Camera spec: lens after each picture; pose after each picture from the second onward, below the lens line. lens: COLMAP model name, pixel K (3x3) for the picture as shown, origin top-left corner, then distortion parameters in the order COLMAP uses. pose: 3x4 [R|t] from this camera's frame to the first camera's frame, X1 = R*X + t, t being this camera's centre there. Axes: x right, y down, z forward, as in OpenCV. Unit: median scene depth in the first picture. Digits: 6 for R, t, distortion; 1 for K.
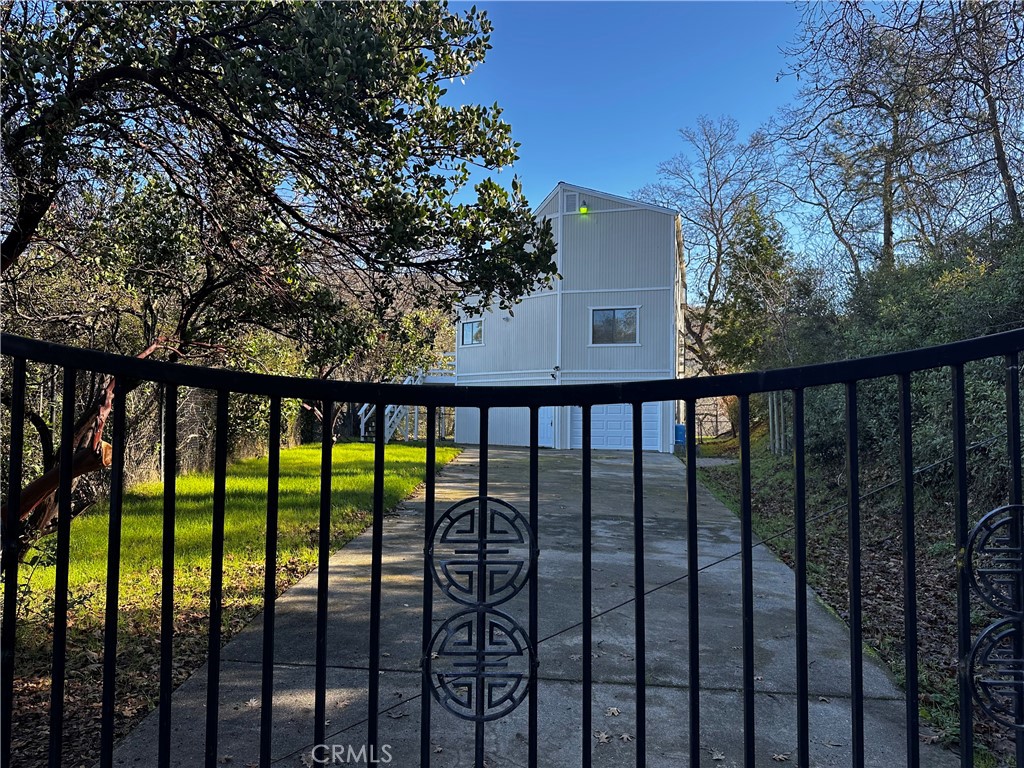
lens RADIAL K [[706.0, 0, 512.0], [0, 706.0, 384.0], [0, 0, 1]] dist [0.203669, -0.325425]
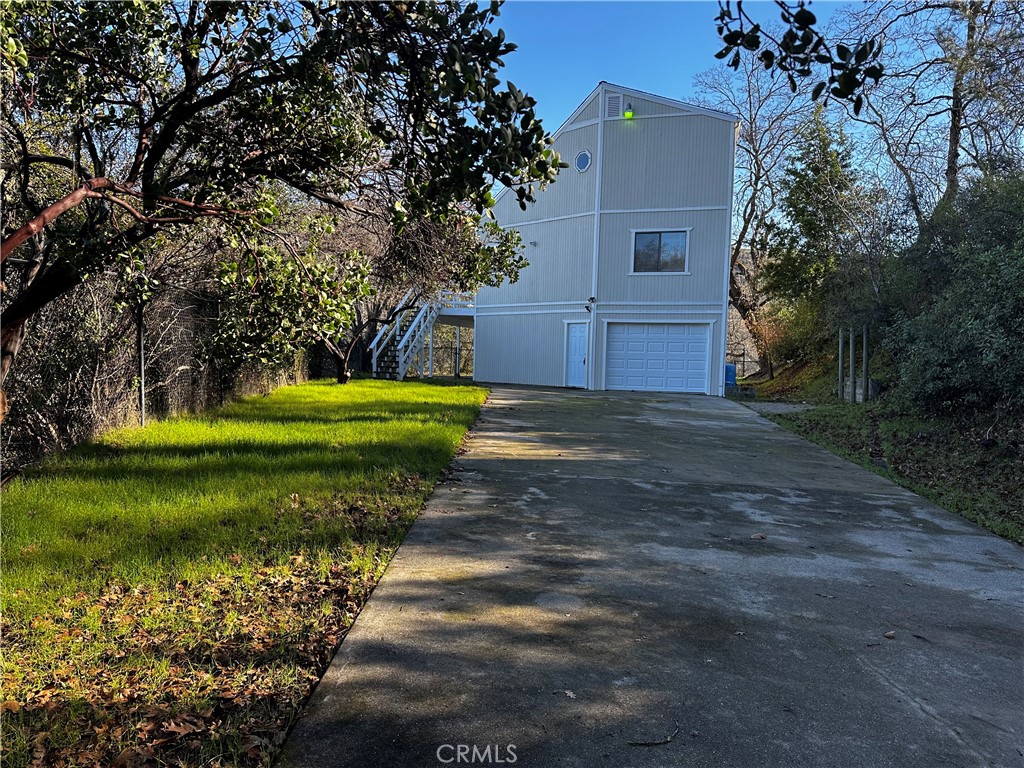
lens RADIAL K [[706.0, 0, 512.0], [0, 706.0, 384.0], [0, 0, 1]] dist [0.203669, -0.325425]
pose [[0.999877, 0.015207, 0.003739, -0.056458], [-0.015476, 0.996042, 0.087527, 0.009749], [-0.002394, -0.087574, 0.996155, 0.141733]]
